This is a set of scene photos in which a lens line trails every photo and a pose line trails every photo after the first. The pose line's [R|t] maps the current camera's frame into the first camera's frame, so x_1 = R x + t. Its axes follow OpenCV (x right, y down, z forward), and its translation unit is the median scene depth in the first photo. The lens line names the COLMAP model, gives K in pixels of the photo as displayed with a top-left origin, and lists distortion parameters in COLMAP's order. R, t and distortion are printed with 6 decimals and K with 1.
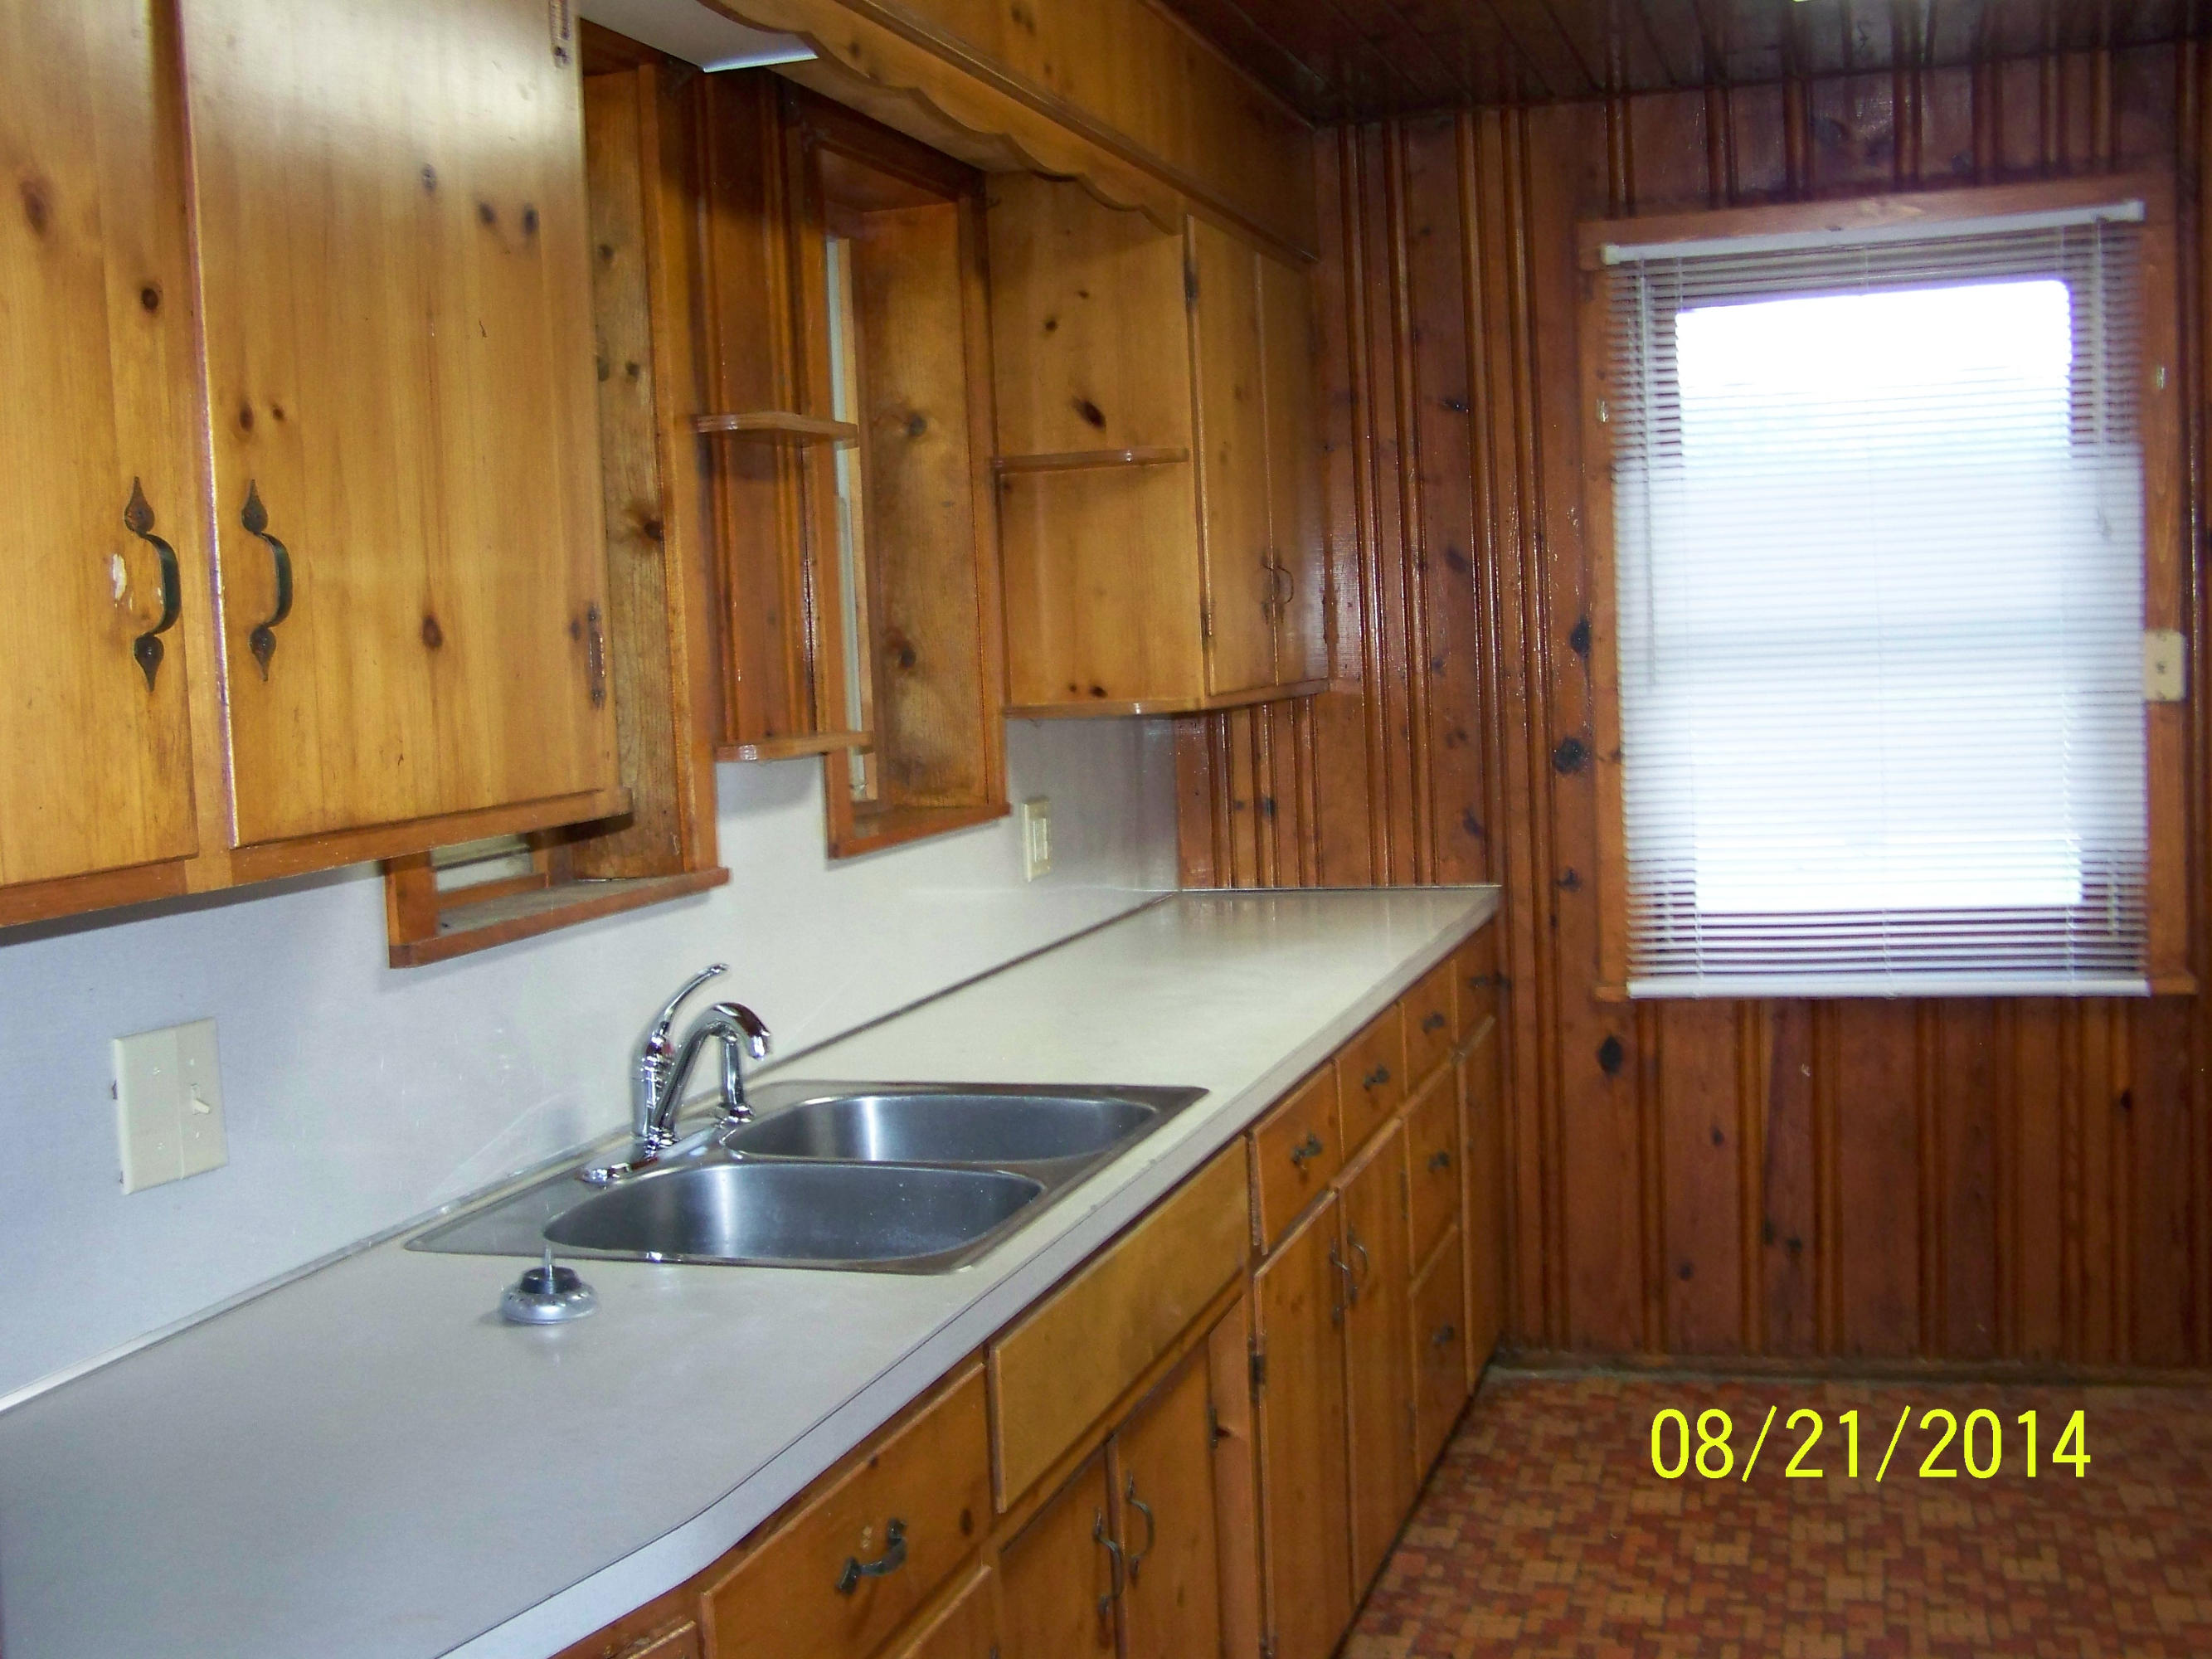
lens RADIAL K [[2519.6, 0, 1183.7], [0, 2519.6, 835.2], [0, 0, 1]] dist [-0.218546, 0.510327]
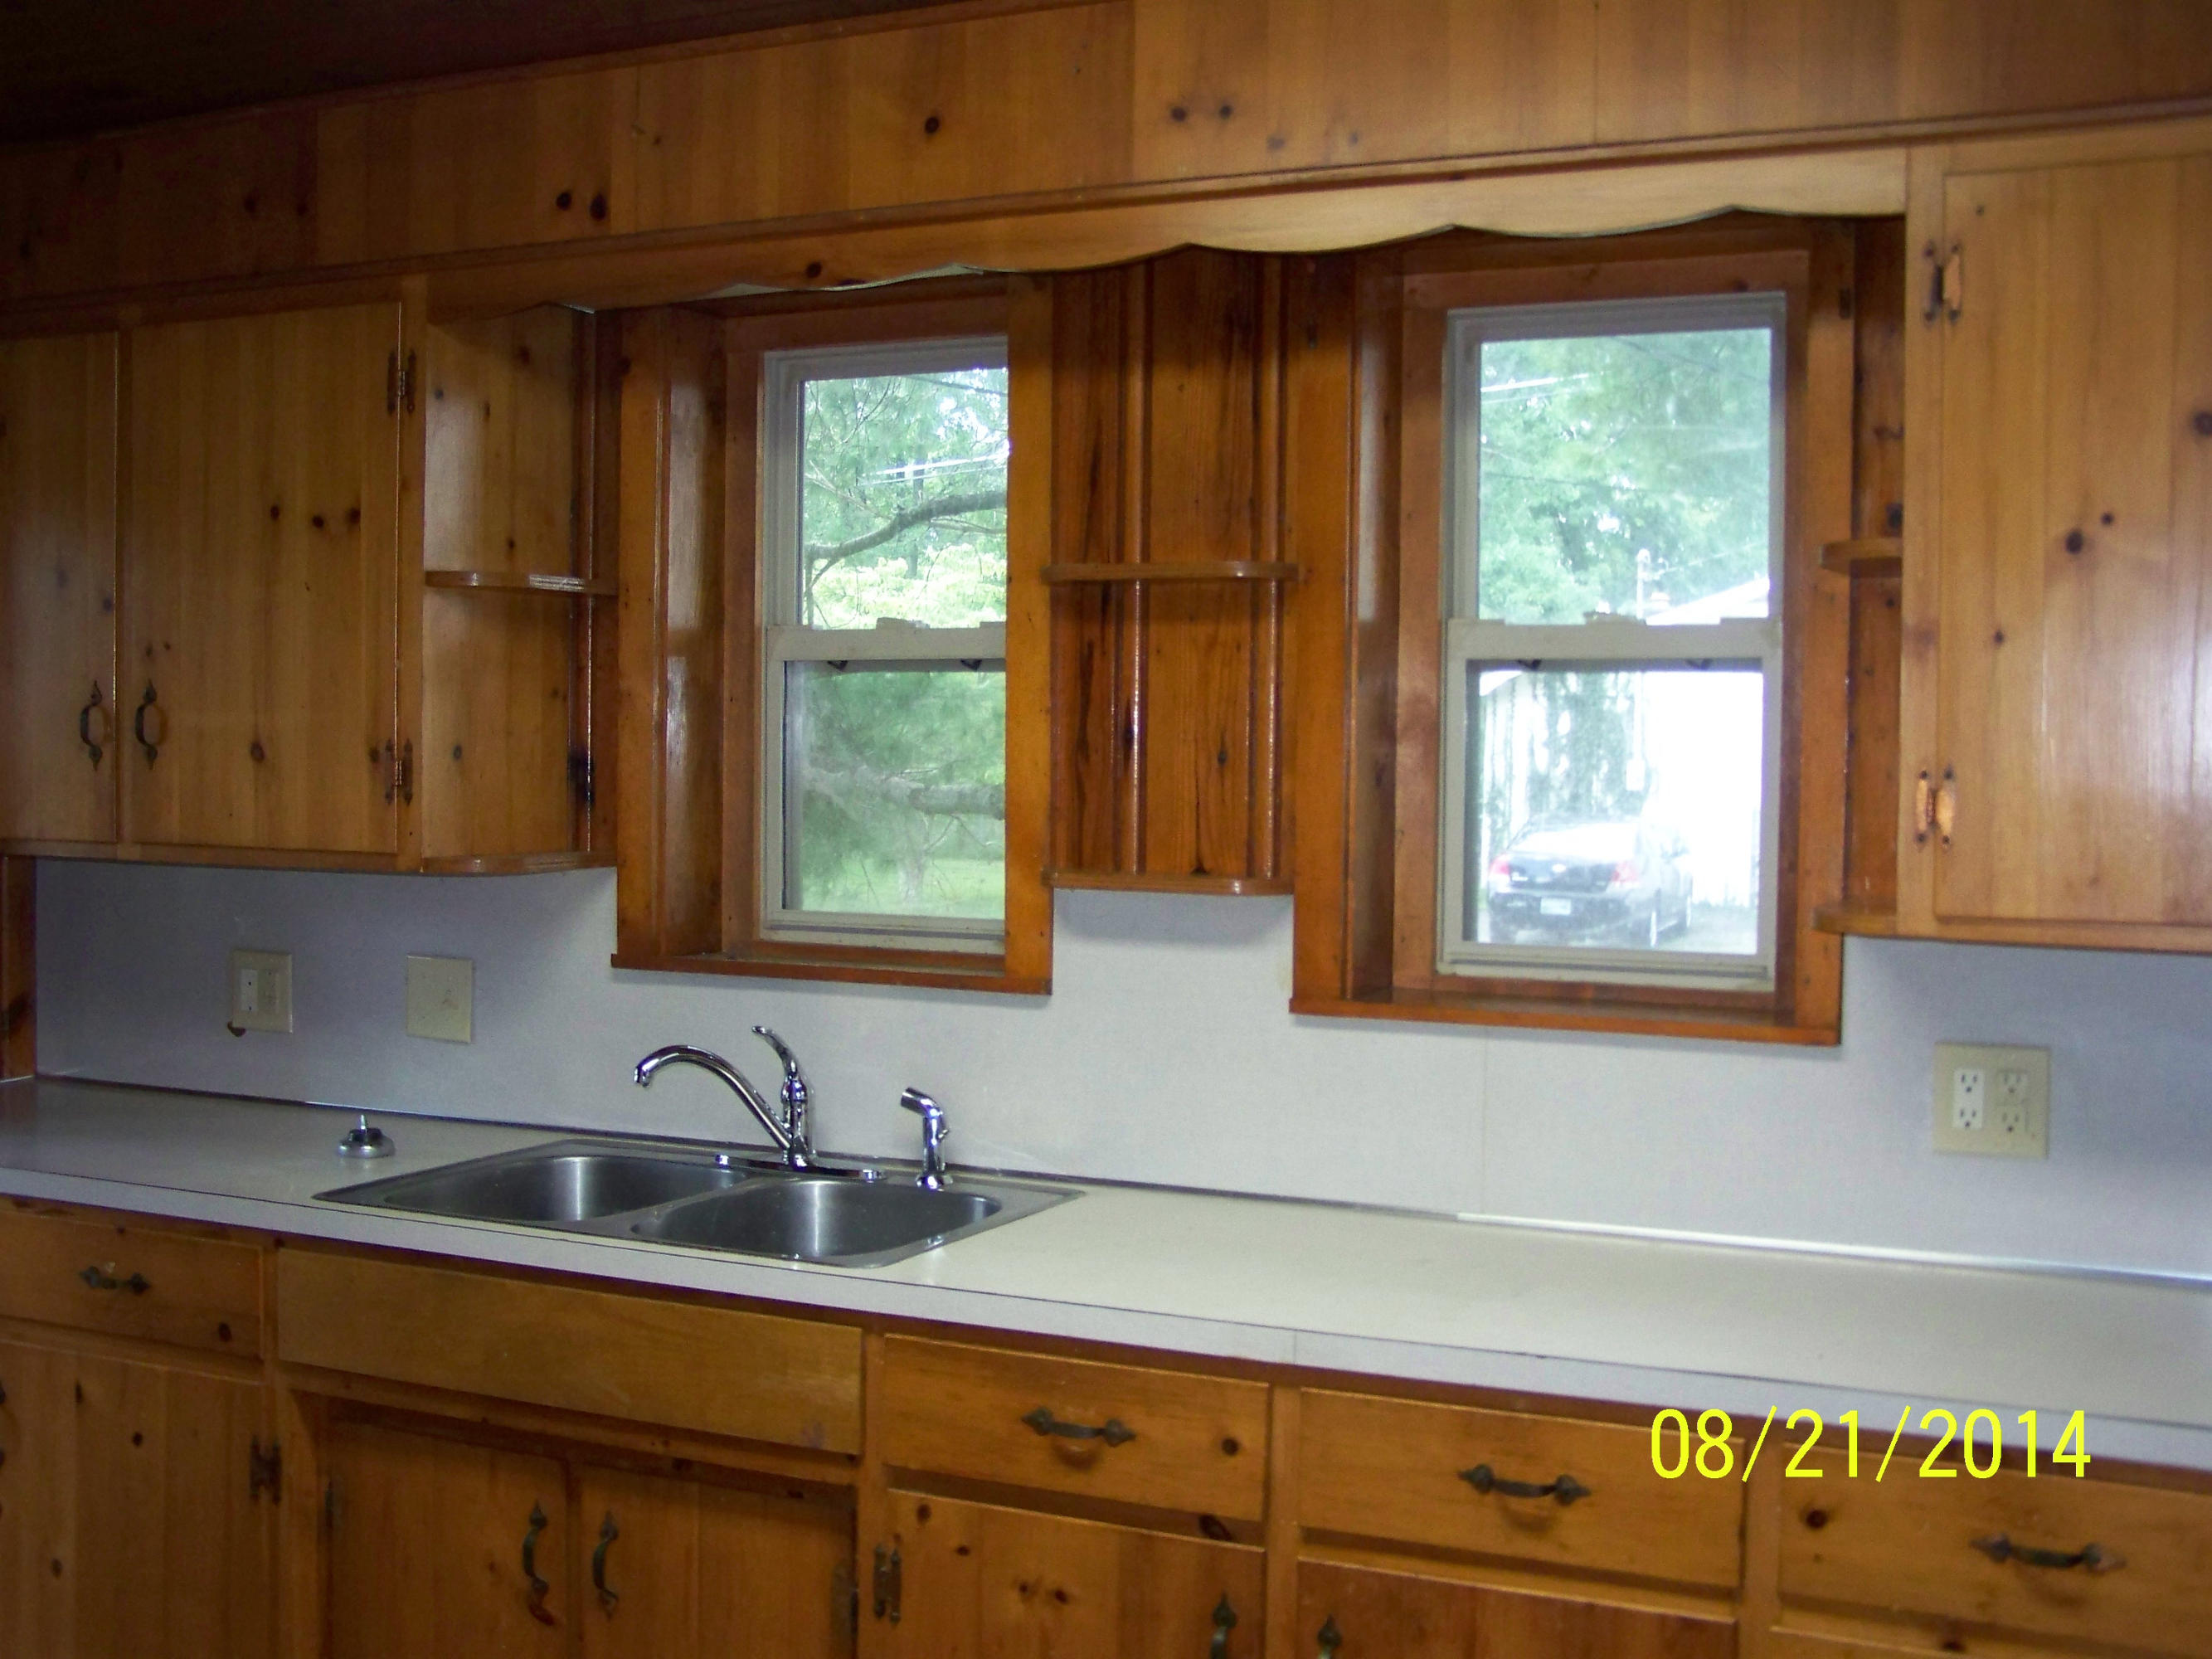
lens RADIAL K [[2519.6, 0, 1183.7], [0, 2519.6, 835.2], [0, 0, 1]] dist [-0.218546, 0.510327]
pose [[-0.162108, 0.072132, -0.984133, 1.349148], [-0.091519, 0.991927, 0.087778, -0.230952], [0.982520, 0.104296, -0.154197, 1.845782]]
